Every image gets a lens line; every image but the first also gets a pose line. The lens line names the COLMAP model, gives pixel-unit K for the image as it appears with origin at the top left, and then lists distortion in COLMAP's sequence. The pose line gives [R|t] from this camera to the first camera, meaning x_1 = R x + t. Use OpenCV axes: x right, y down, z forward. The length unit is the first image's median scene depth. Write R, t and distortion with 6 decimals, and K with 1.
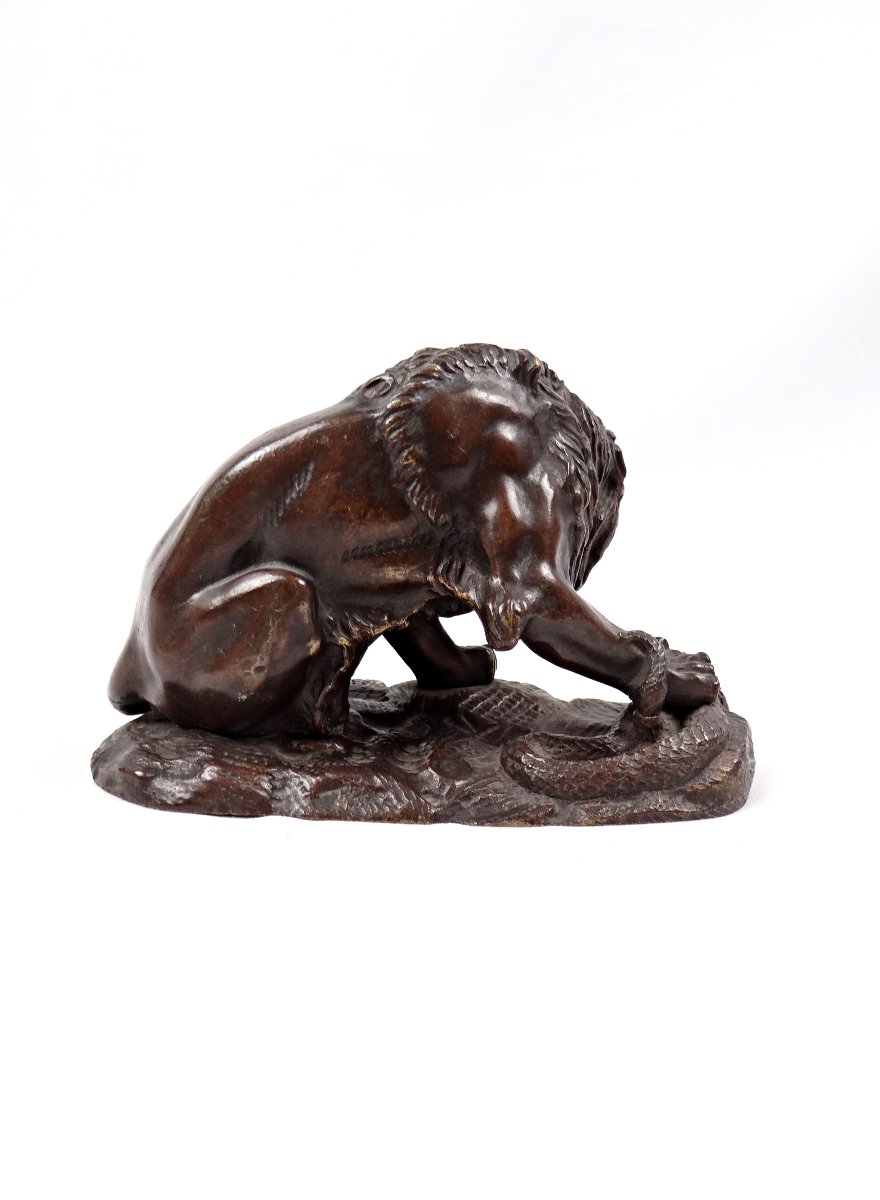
lens RADIAL K [[1022.8, 0, 431.3], [0, 1022.8, 601.6], [0, 0, 1]] dist [0.007715, -0.002995]
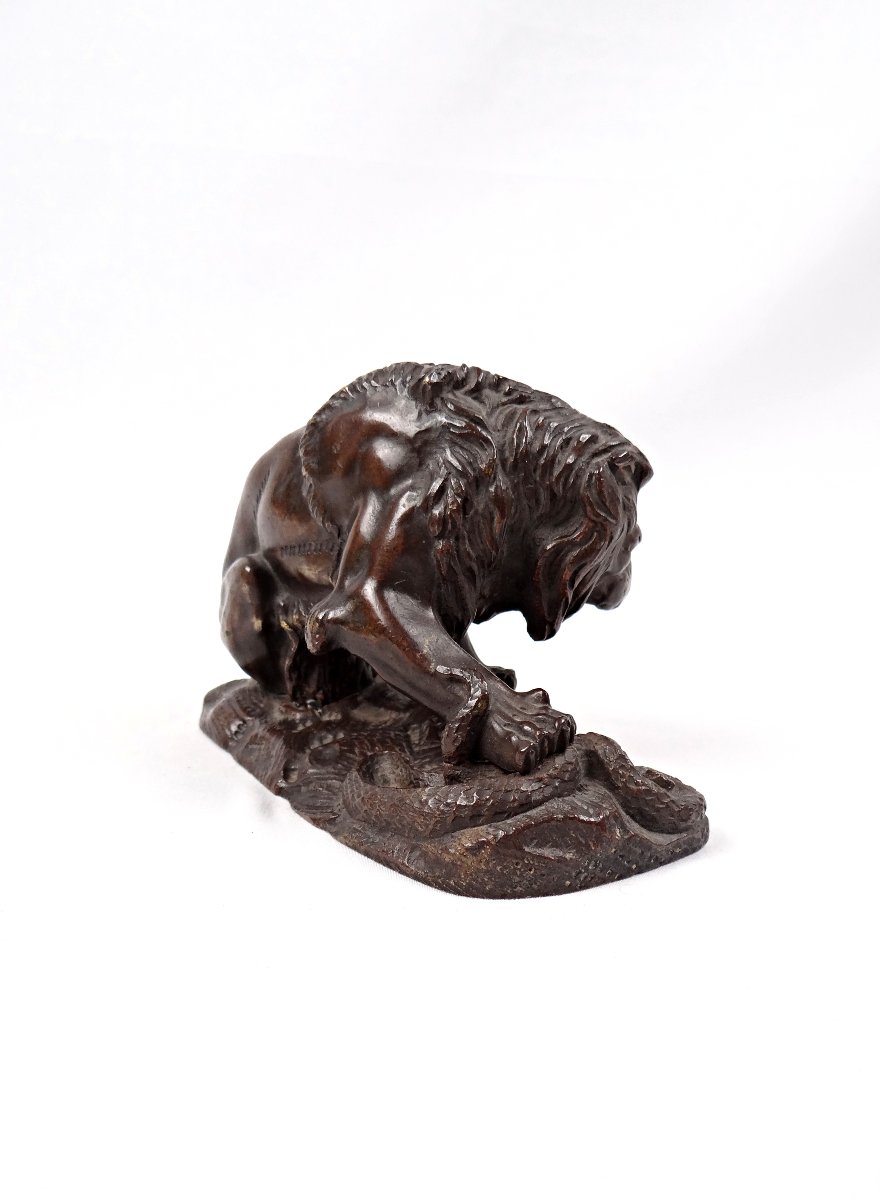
lens RADIAL K [[1022.8, 0, 431.3], [0, 1022.8, 601.6], [0, 0, 1]] dist [0.007715, -0.002995]
pose [[0.529968, 0.135357, -0.837146, 0.983187], [-0.153855, 0.986143, 0.062048, -0.086220], [0.833944, 0.095915, 0.543449, 0.501344]]
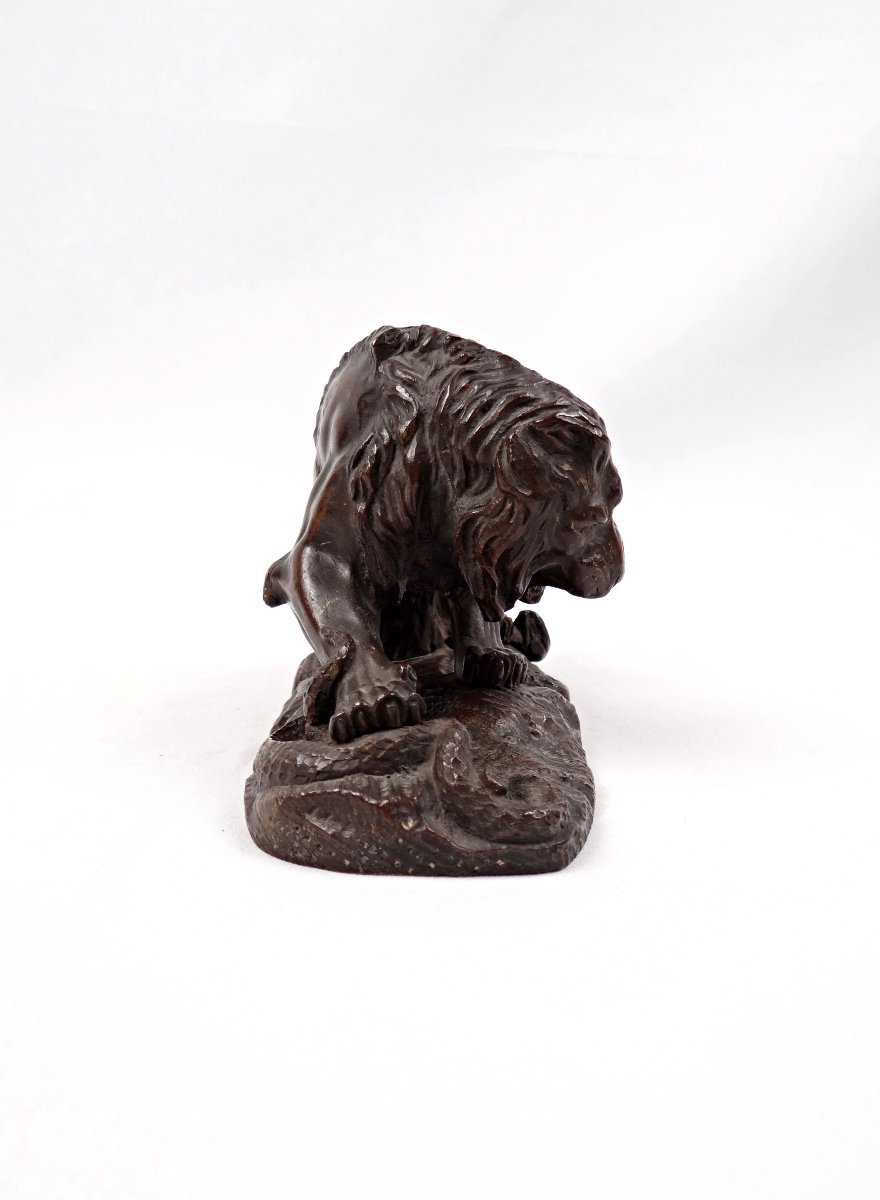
lens RADIAL K [[1022.8, 0, 431.3], [0, 1022.8, 601.6], [0, 0, 1]] dist [0.007715, -0.002995]
pose [[-0.016243, 0.163491, -0.986411, 1.105051], [-0.193863, 0.967305, 0.163517, -0.153069], [0.980894, 0.193885, 0.015983, 1.005371]]
